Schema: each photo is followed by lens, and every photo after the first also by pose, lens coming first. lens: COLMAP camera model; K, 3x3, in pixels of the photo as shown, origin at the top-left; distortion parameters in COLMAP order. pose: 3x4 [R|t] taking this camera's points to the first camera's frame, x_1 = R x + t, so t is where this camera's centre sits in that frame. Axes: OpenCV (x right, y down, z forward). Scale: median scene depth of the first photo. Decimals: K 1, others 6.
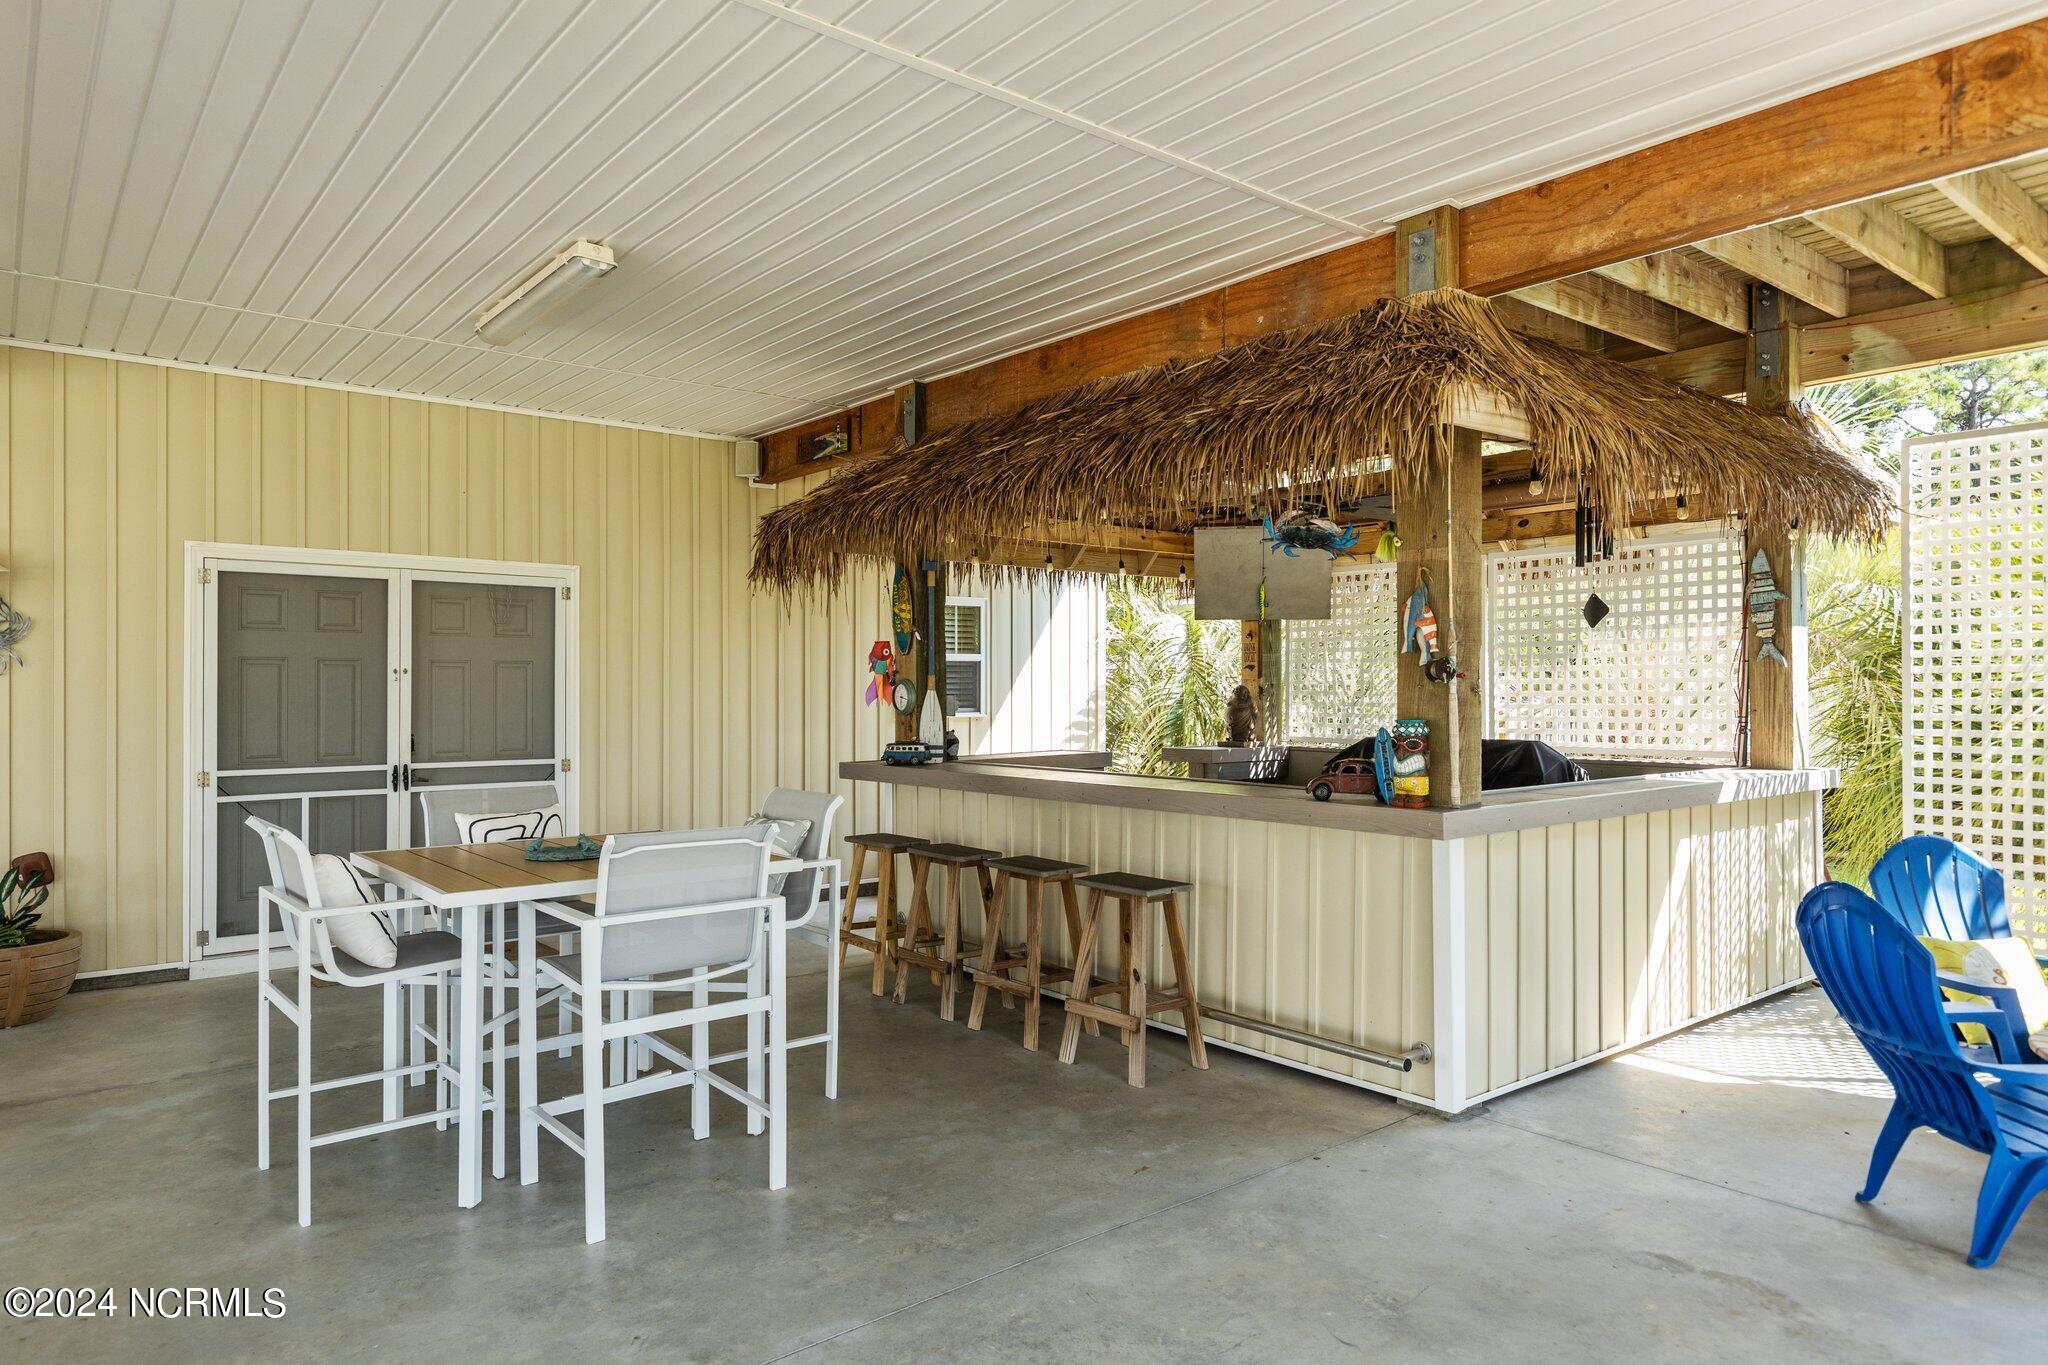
lens RADIAL K [[1260.5, 0, 1024.0], [0, 1260.5, 682.5], [0, 0, 1]] dist [-0.001013, 0.000012]
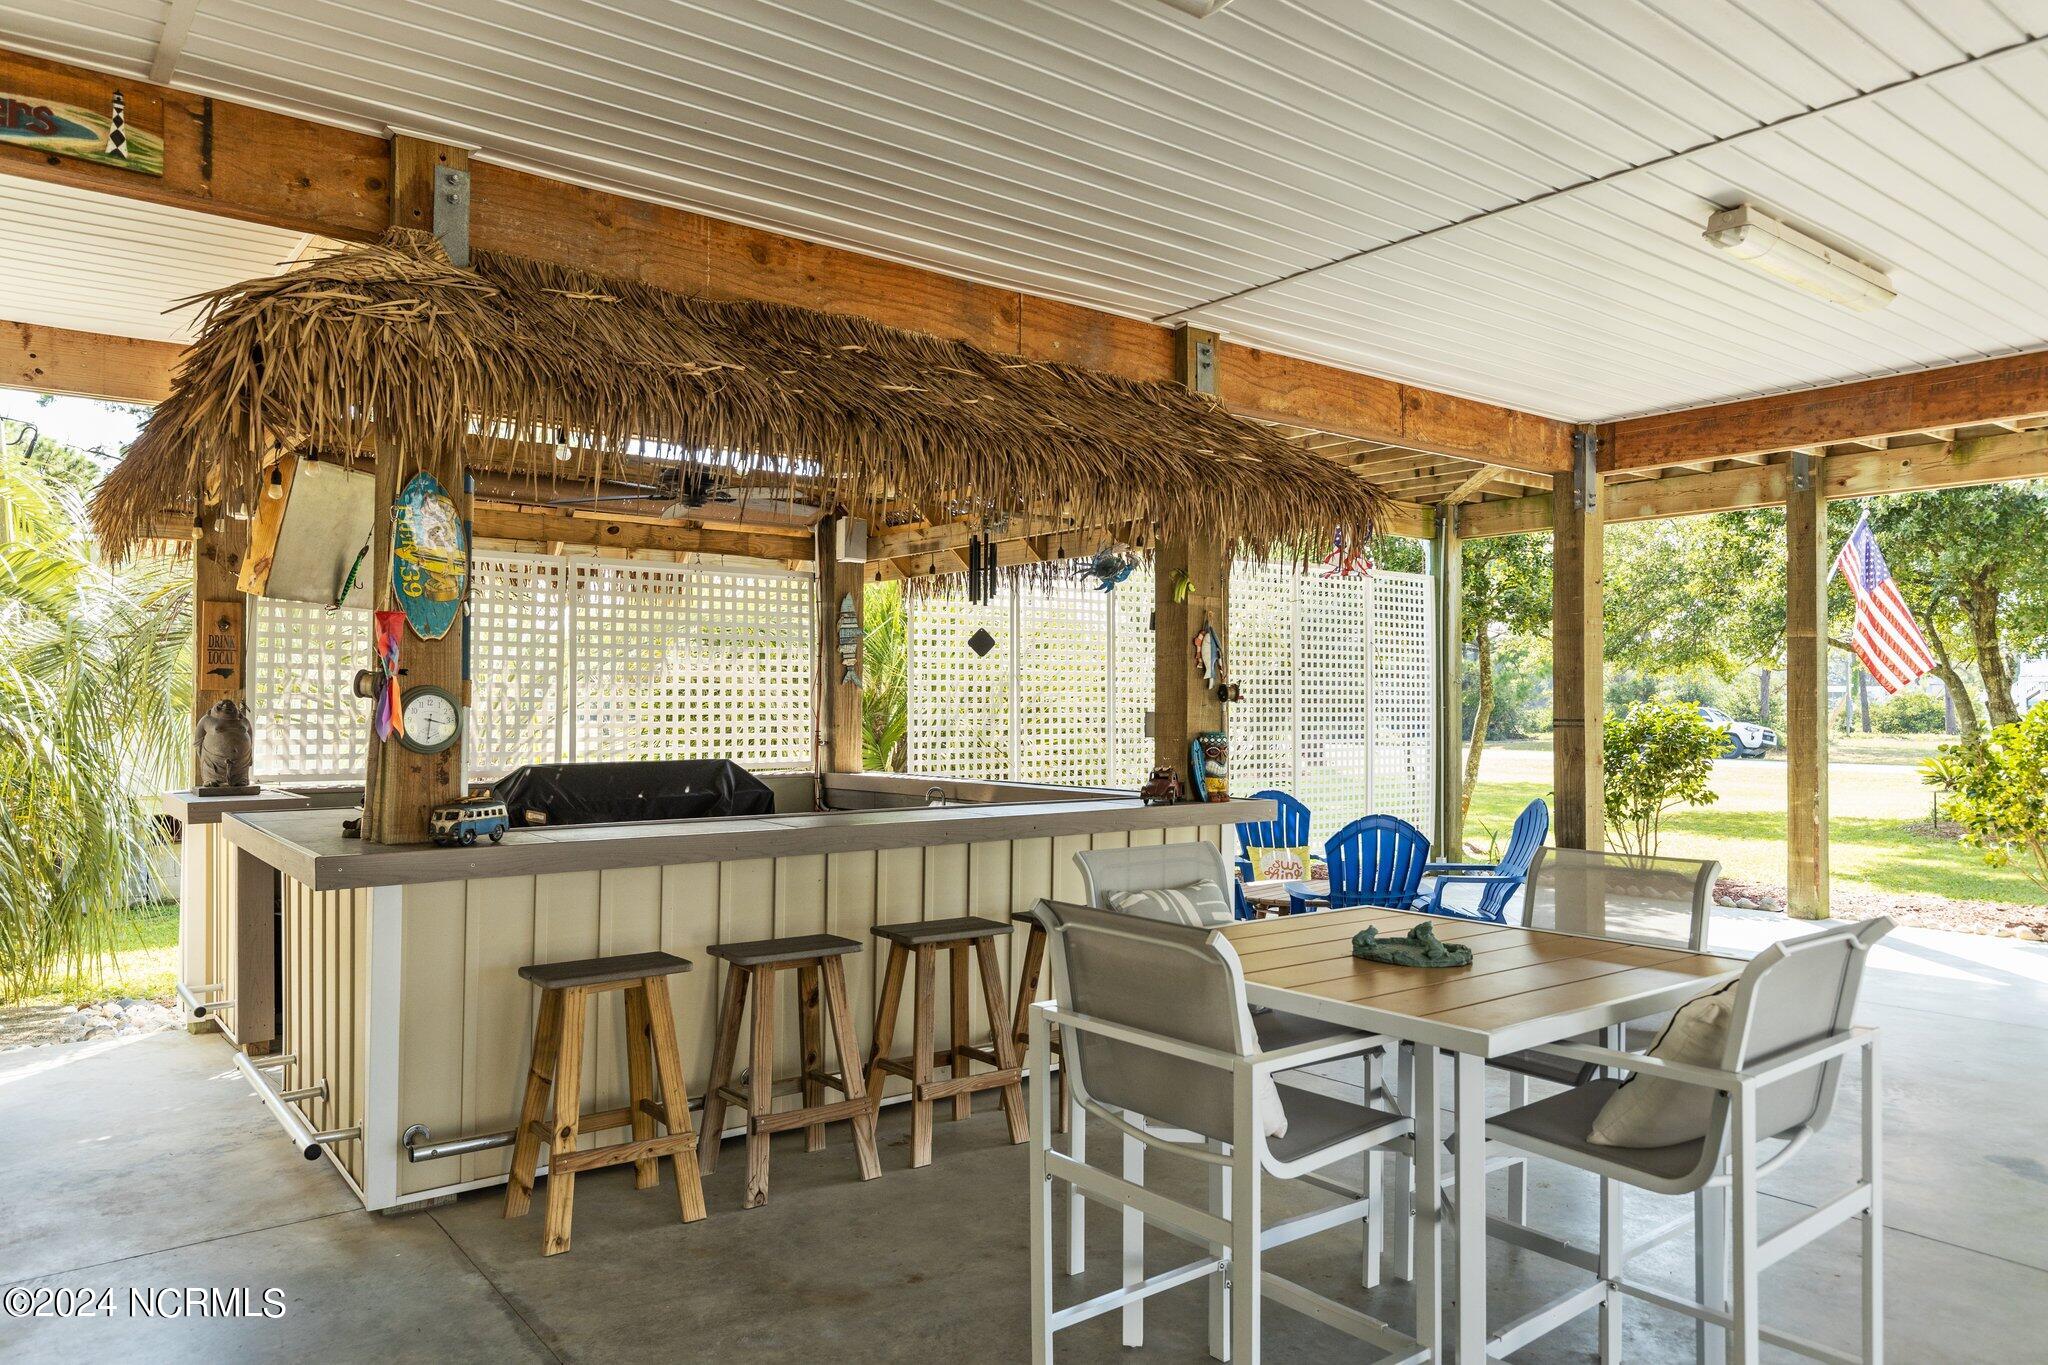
lens RADIAL K [[1388.2, 0, 1024.0], [0, 1388.2, 682.5], [0, 0, 1]] dist [0.002921, 0.000681]
pose [[0.014317, 0.021401, 0.999668, -0.783029], [-0.006061, 0.999754, -0.021316, 0.008926], [-0.999879, -0.005754, 0.014443, 0.846394]]
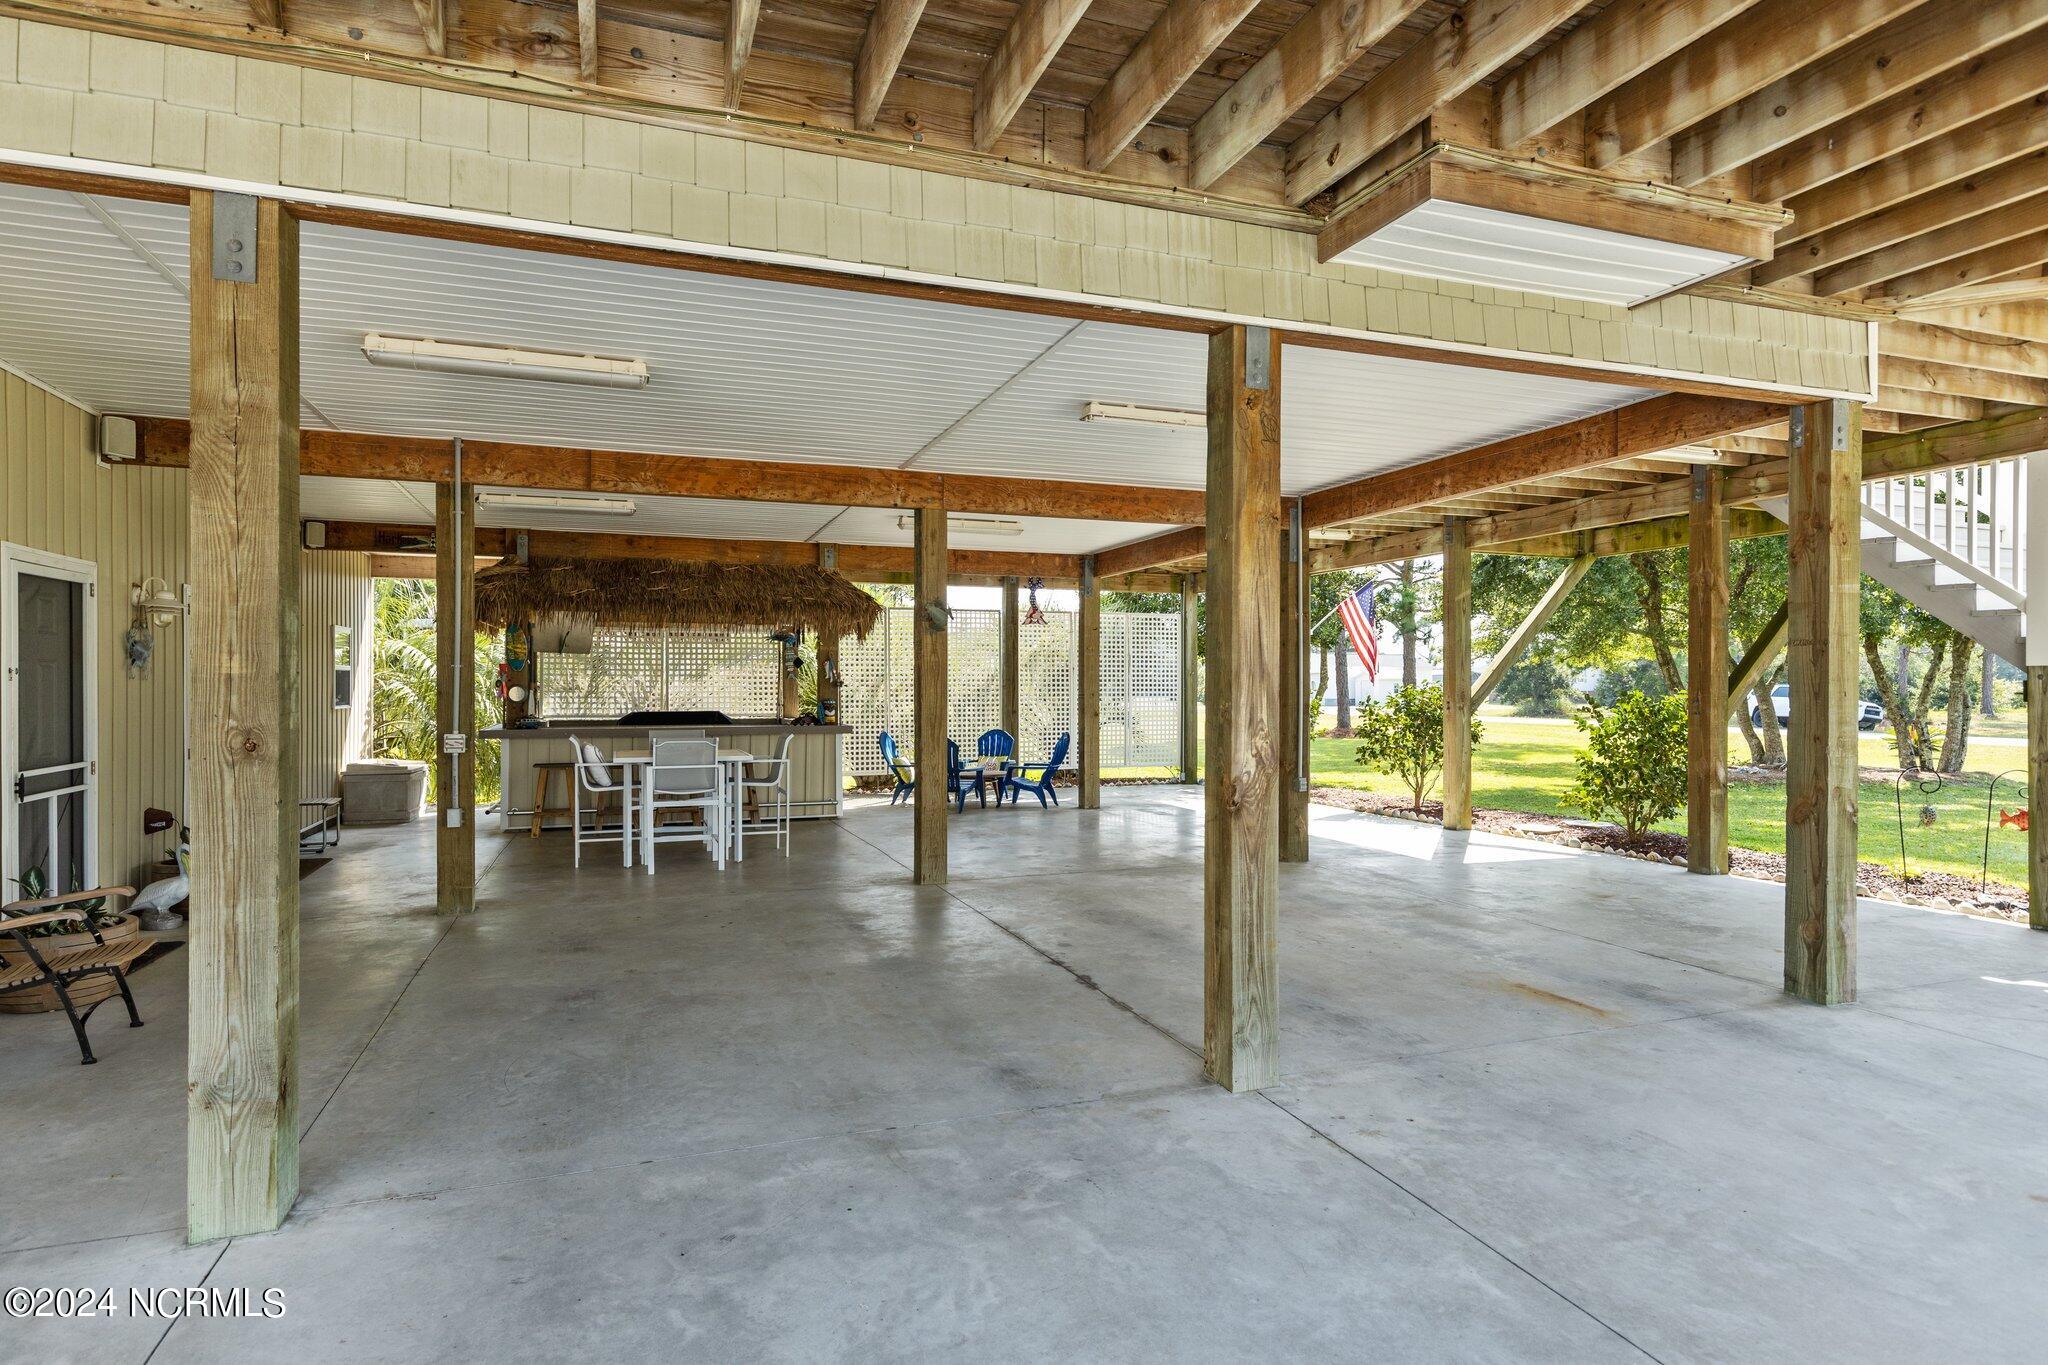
lens RADIAL K [[1104.4, 0, 1024.0], [0, 1104.4, 682.5], [0, 0, 1]] dist [-0.001342, -0.000213]
pose [[0.325504, 0.006738, 0.945517, -1.613057], [-0.003354, 0.999977, -0.005972, 0.002346], [-0.945535, -0.001228, 0.325519, -0.293062]]
